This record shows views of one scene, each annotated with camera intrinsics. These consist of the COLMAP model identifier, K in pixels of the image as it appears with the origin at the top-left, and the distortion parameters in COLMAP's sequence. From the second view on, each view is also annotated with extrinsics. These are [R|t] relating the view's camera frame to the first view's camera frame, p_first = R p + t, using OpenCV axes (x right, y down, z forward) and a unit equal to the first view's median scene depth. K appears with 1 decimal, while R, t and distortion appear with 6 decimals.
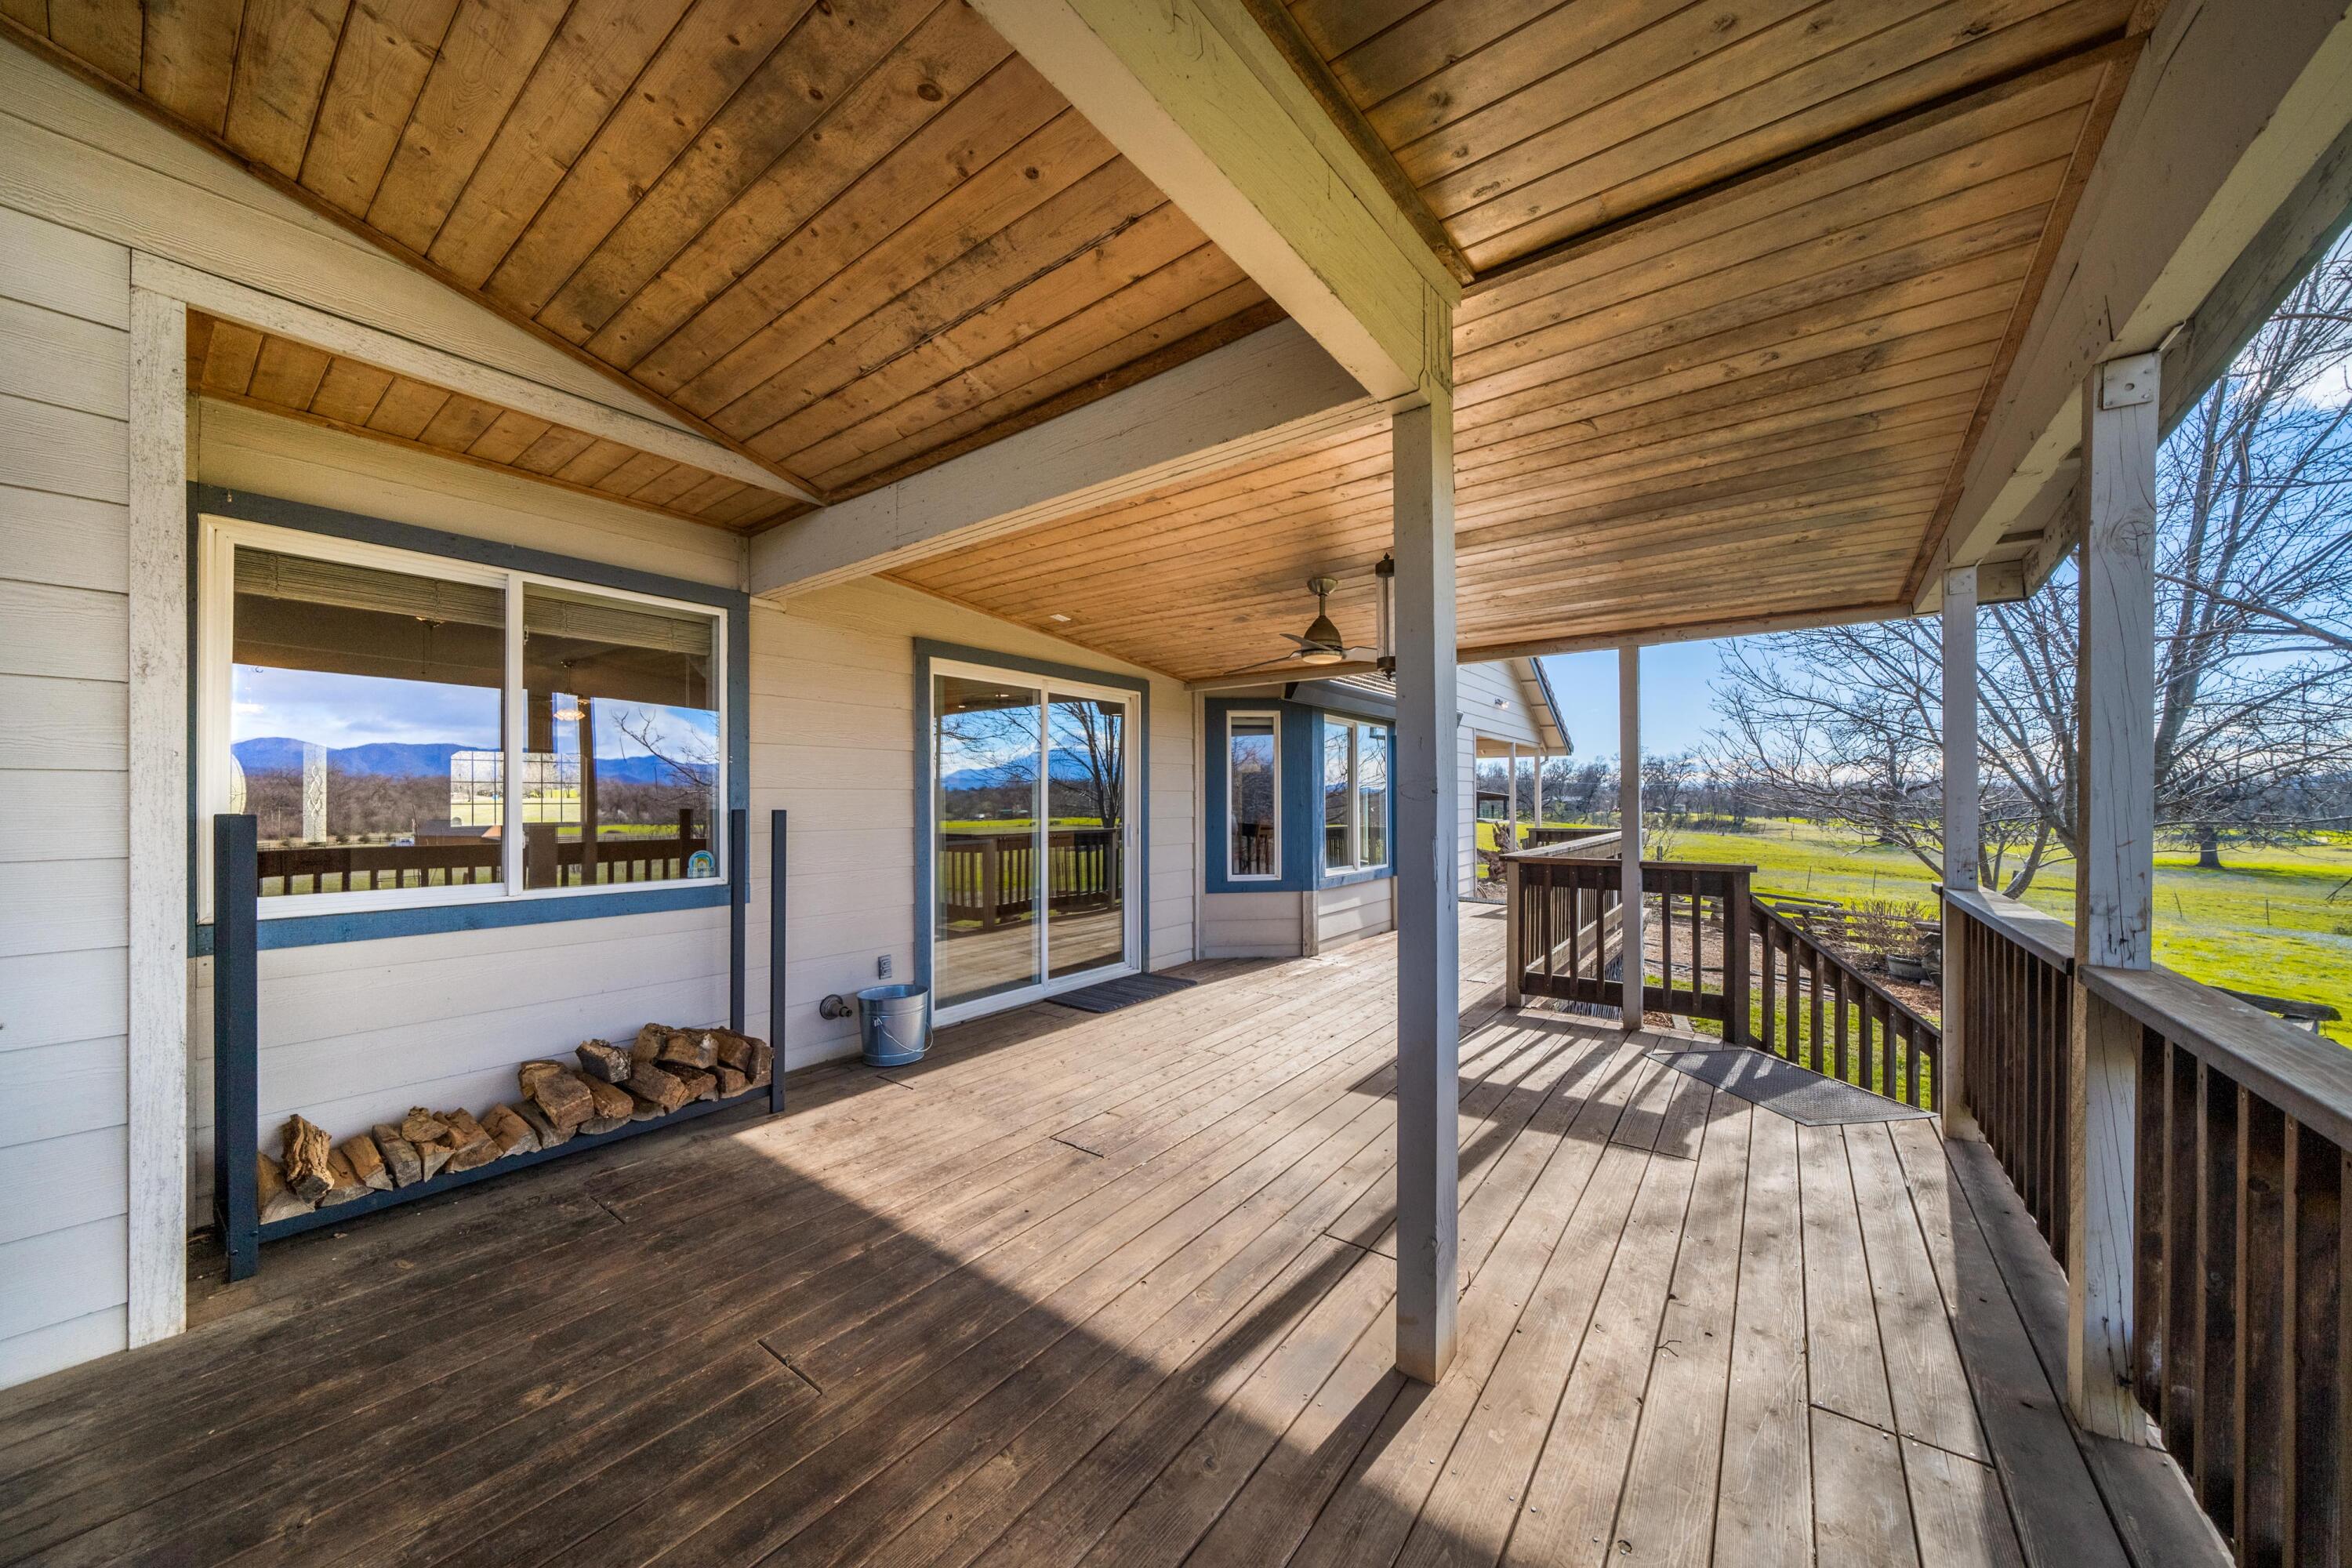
lens RADIAL K [[802.4, 0, 1169.2], [0, 802.4, 799.7], [0, 0, 1]] dist [-0.000722, -0.000005]
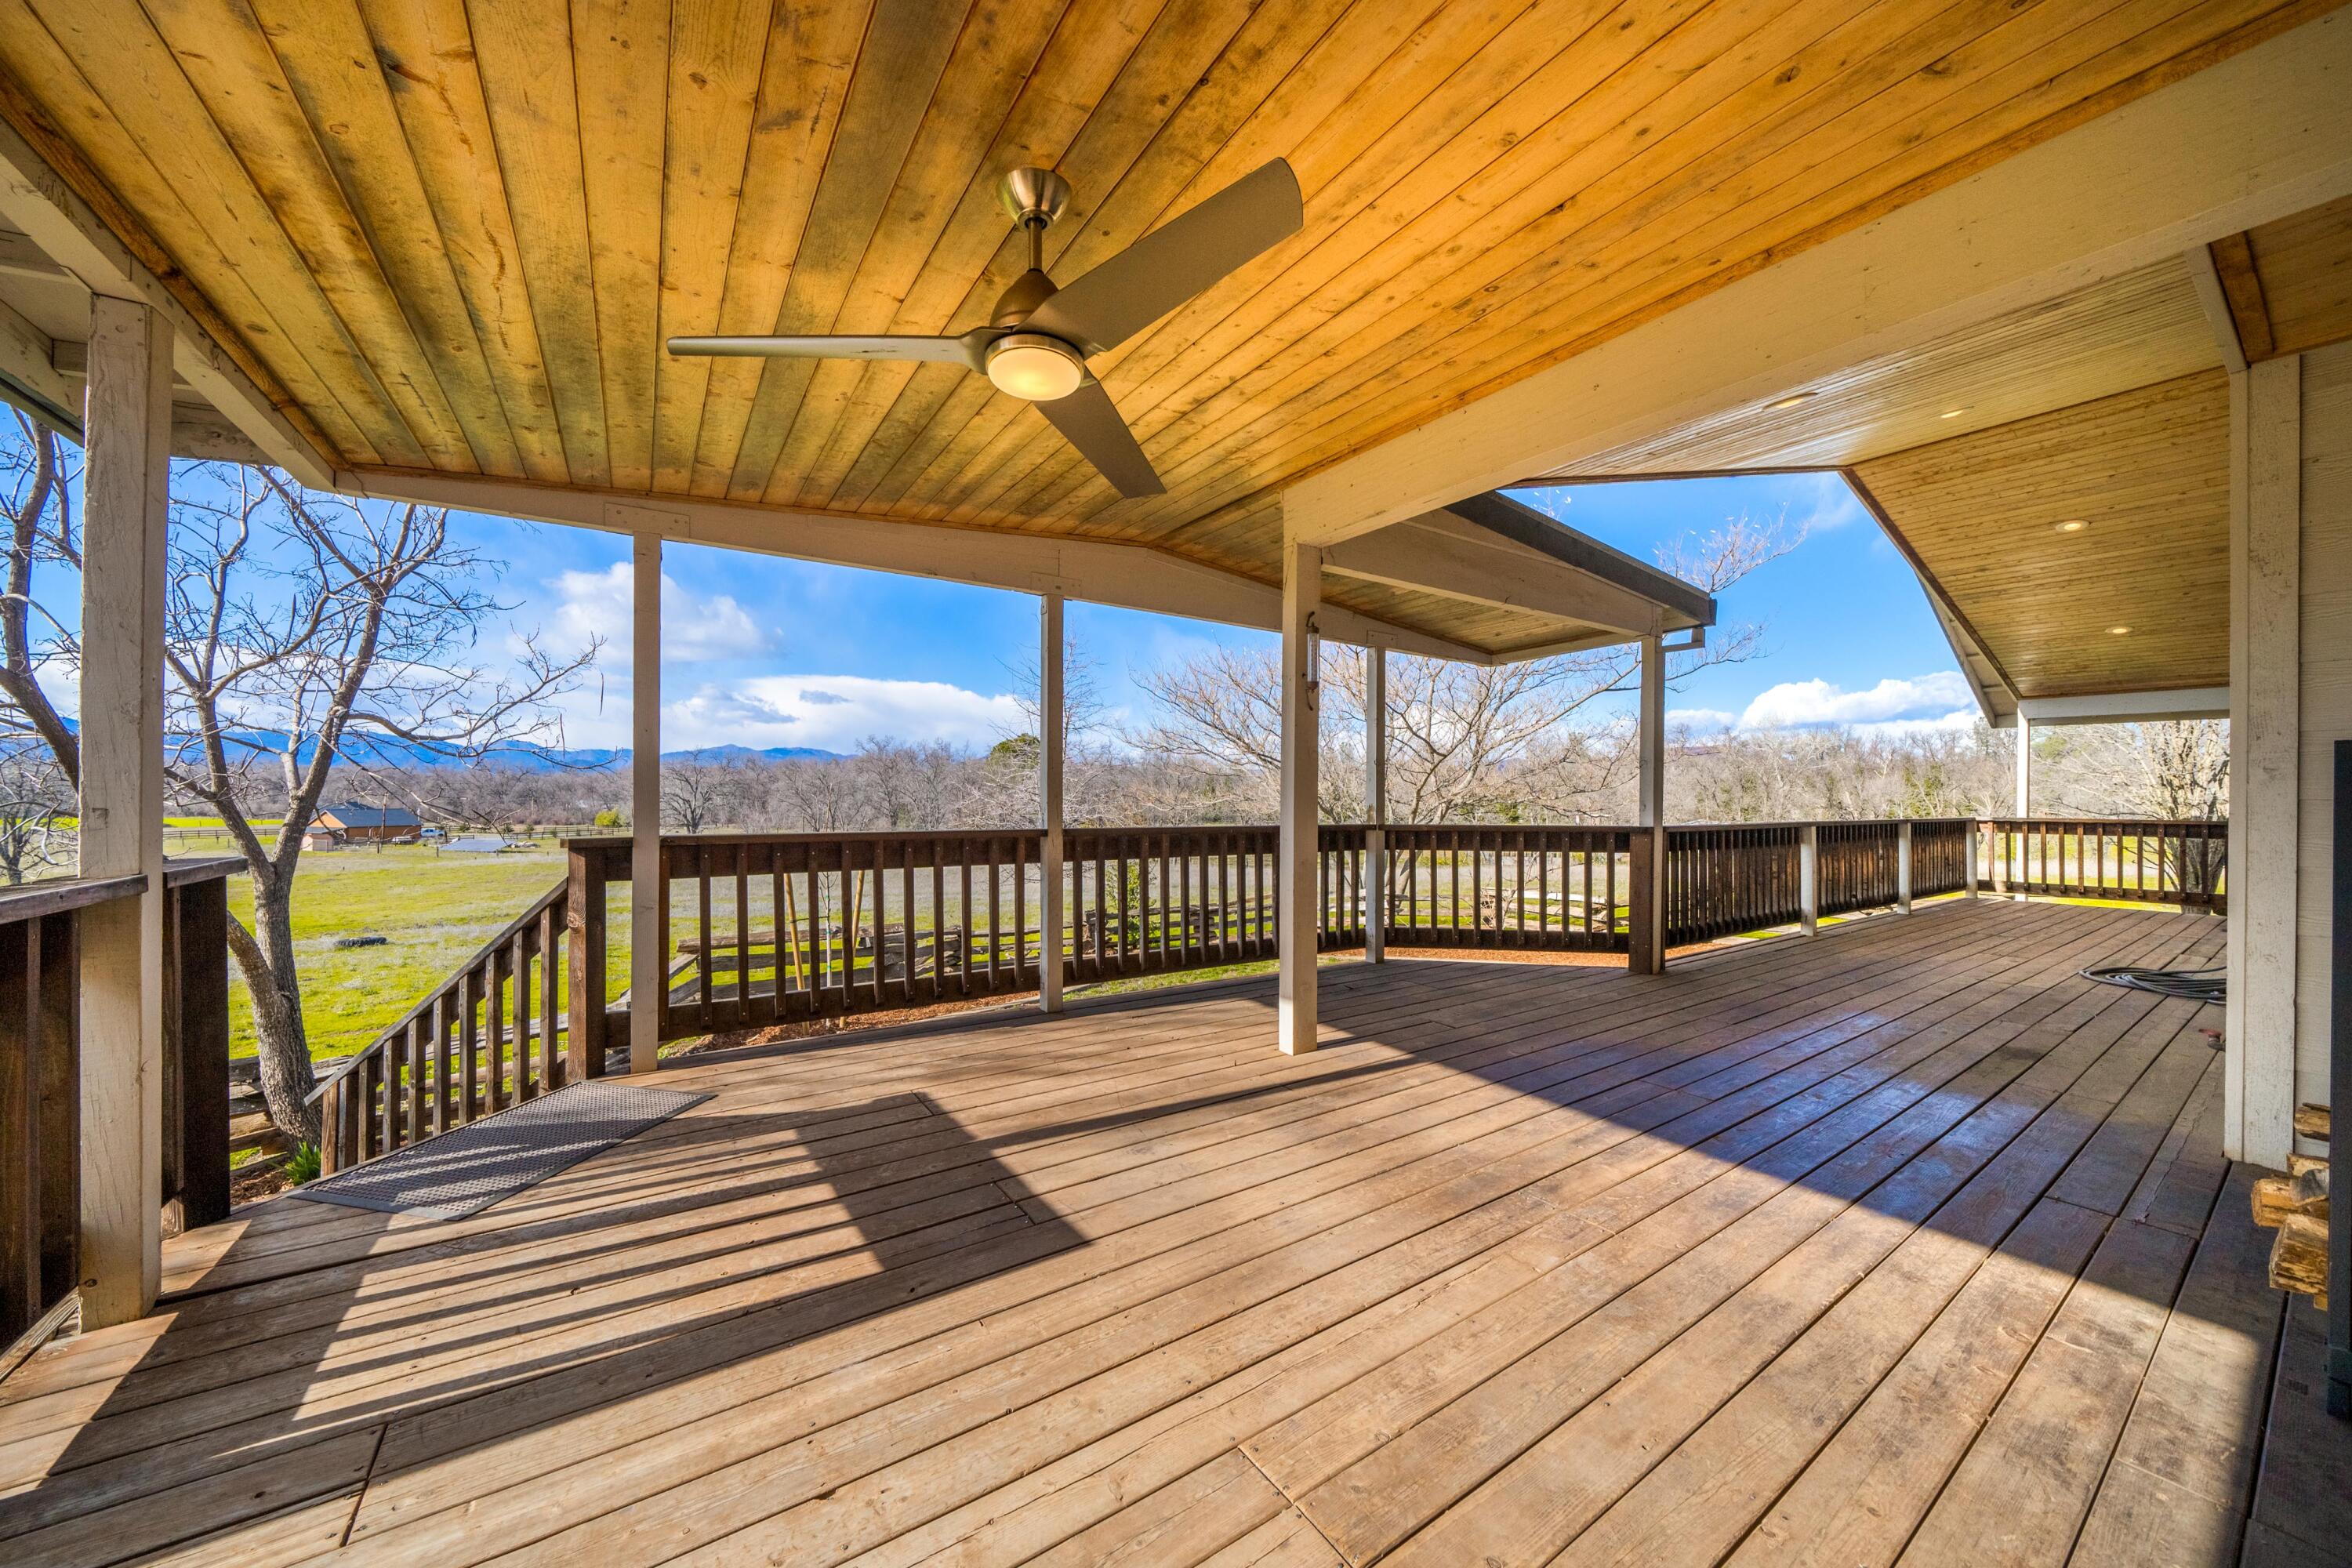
lens RADIAL K [[802.4, 0, 1167.2], [0, 802.4, 789.5], [0, 0, 1]] dist [-0.000722, -0.000005]
pose [[-0.942870, -0.006643, 0.333095, -0.011250], [-0.008692, 0.999951, -0.004661, 0.040306], [-0.333047, -0.007290, -0.942882, 1.420679]]
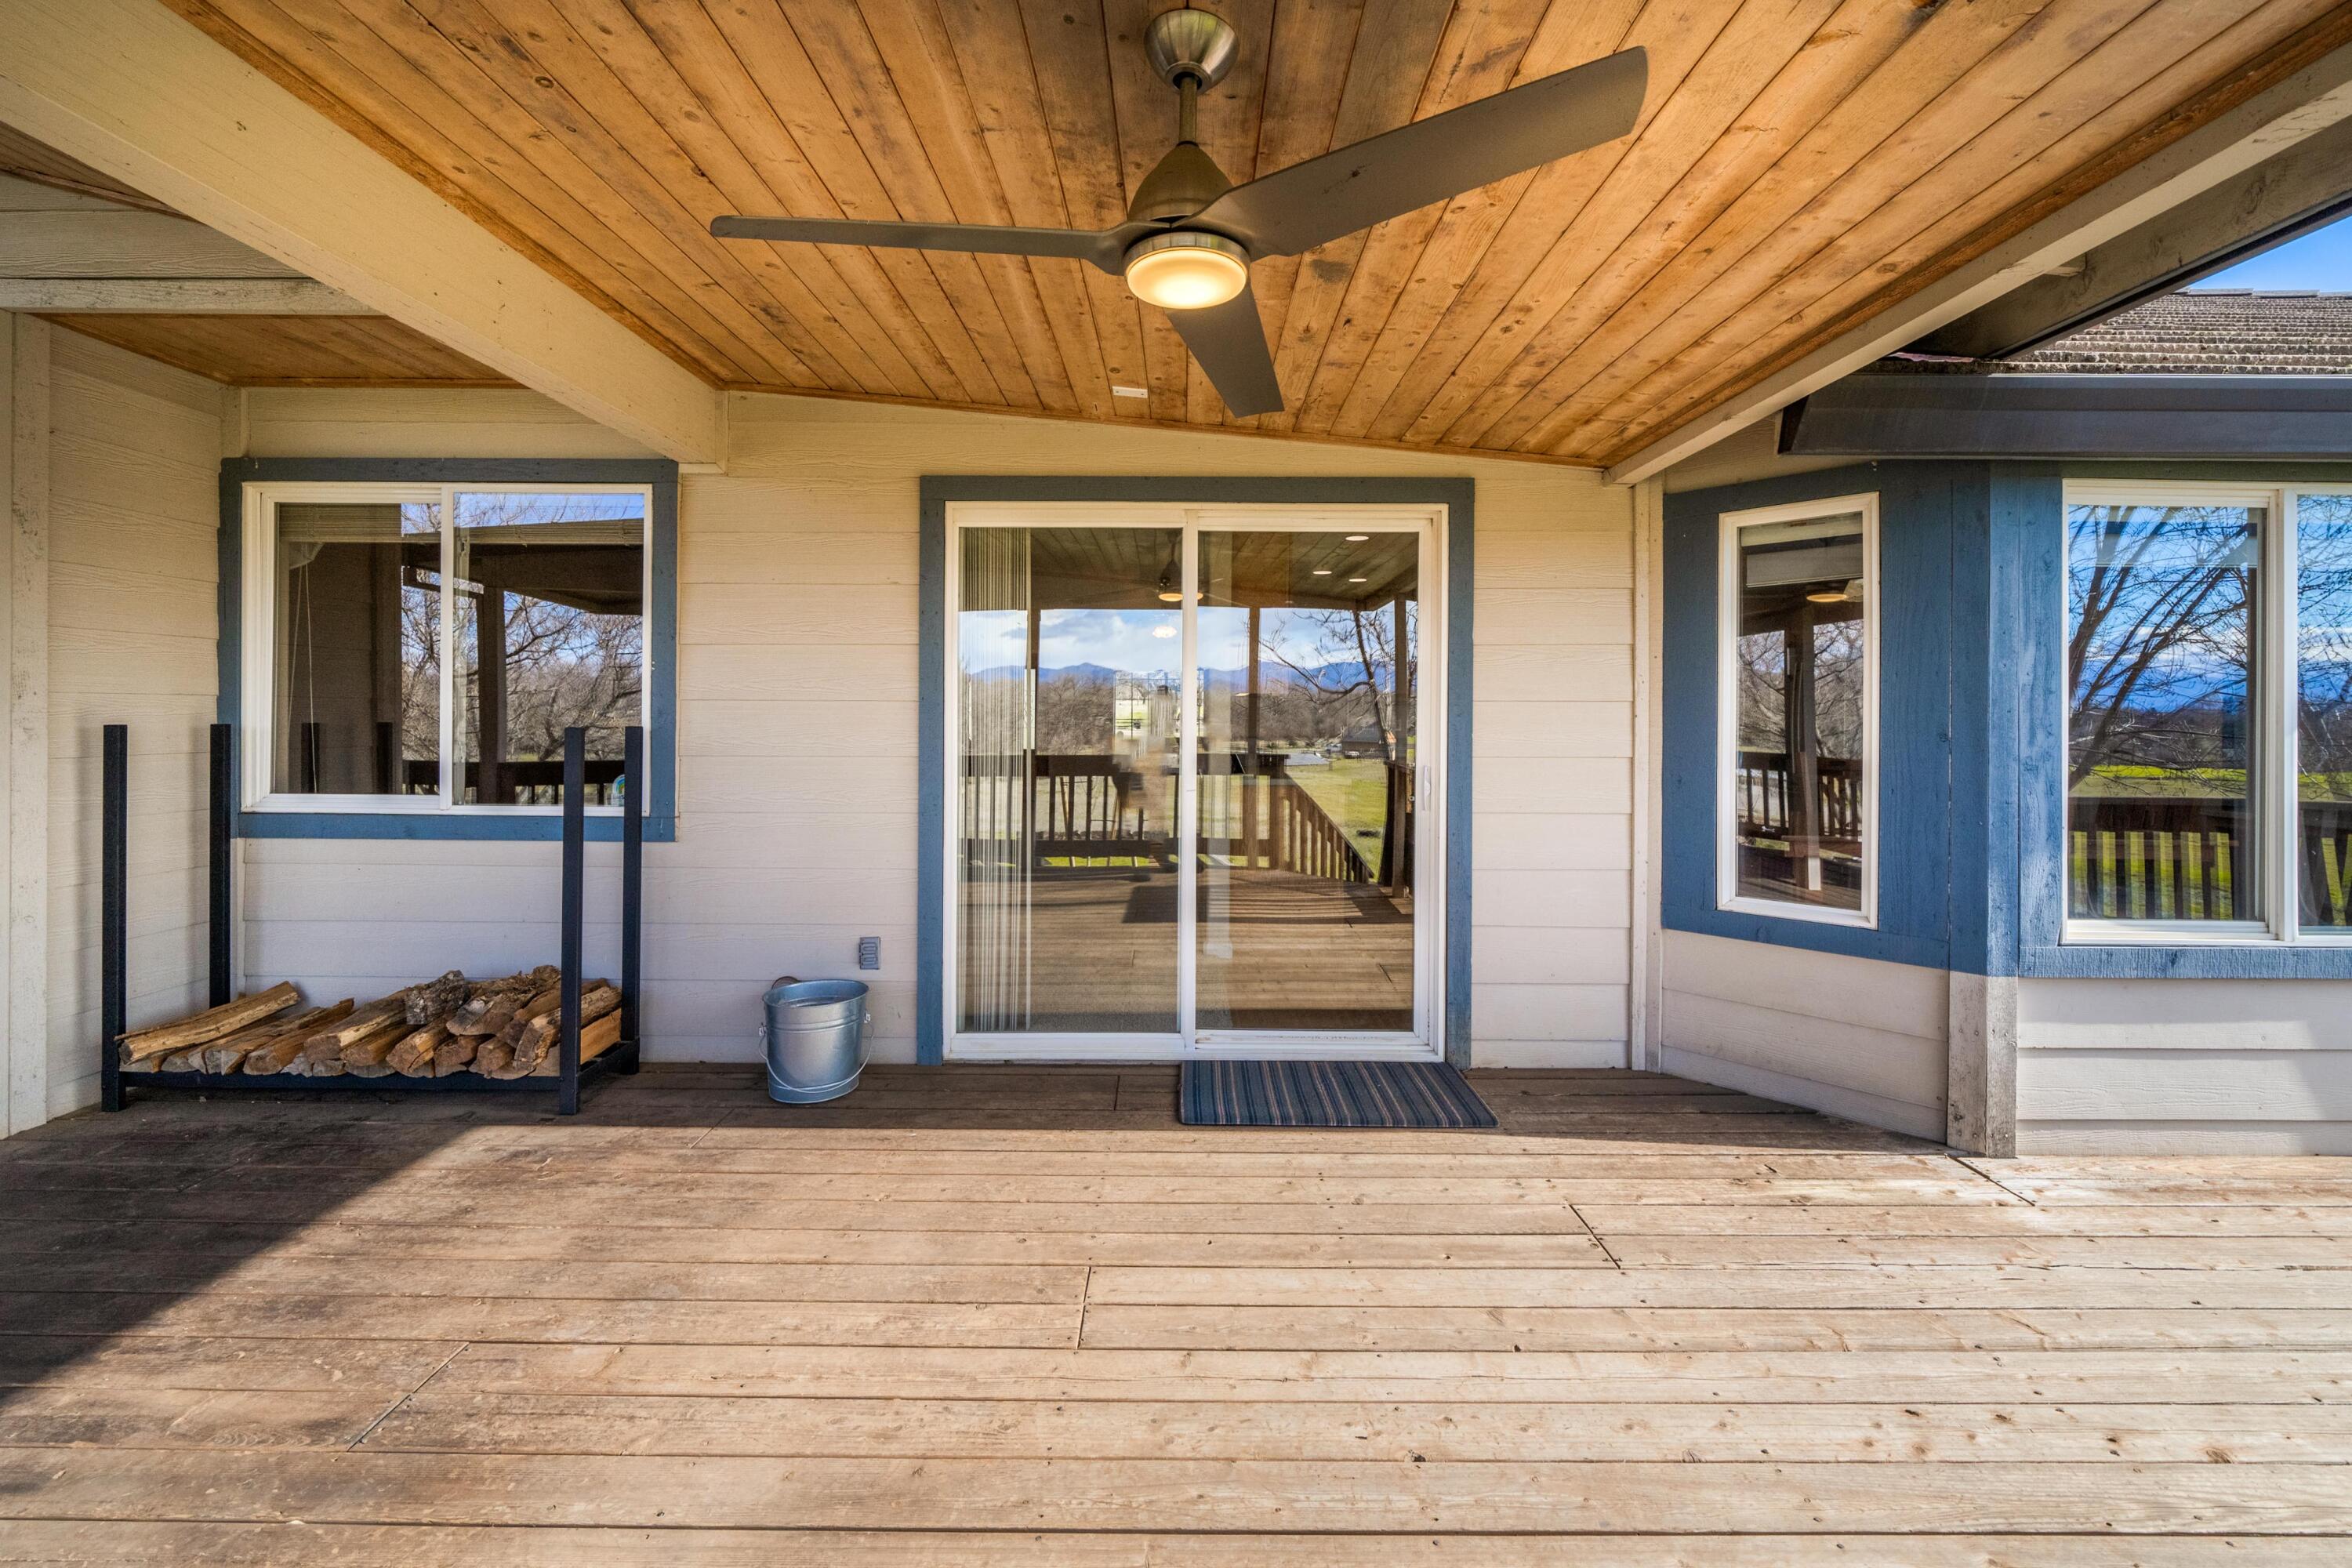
lens RADIAL K [[914.2, 0, 1188.9], [0, 914.2, 718.6], [0, 0, 1]] dist [-0.002234, -0.000558]
pose [[0.603466, 0.000496, -0.797389, 0.501032], [-0.005230, 0.999981, -0.003337, 0.004256], [0.797372, 0.006184, 0.603457, 0.814217]]
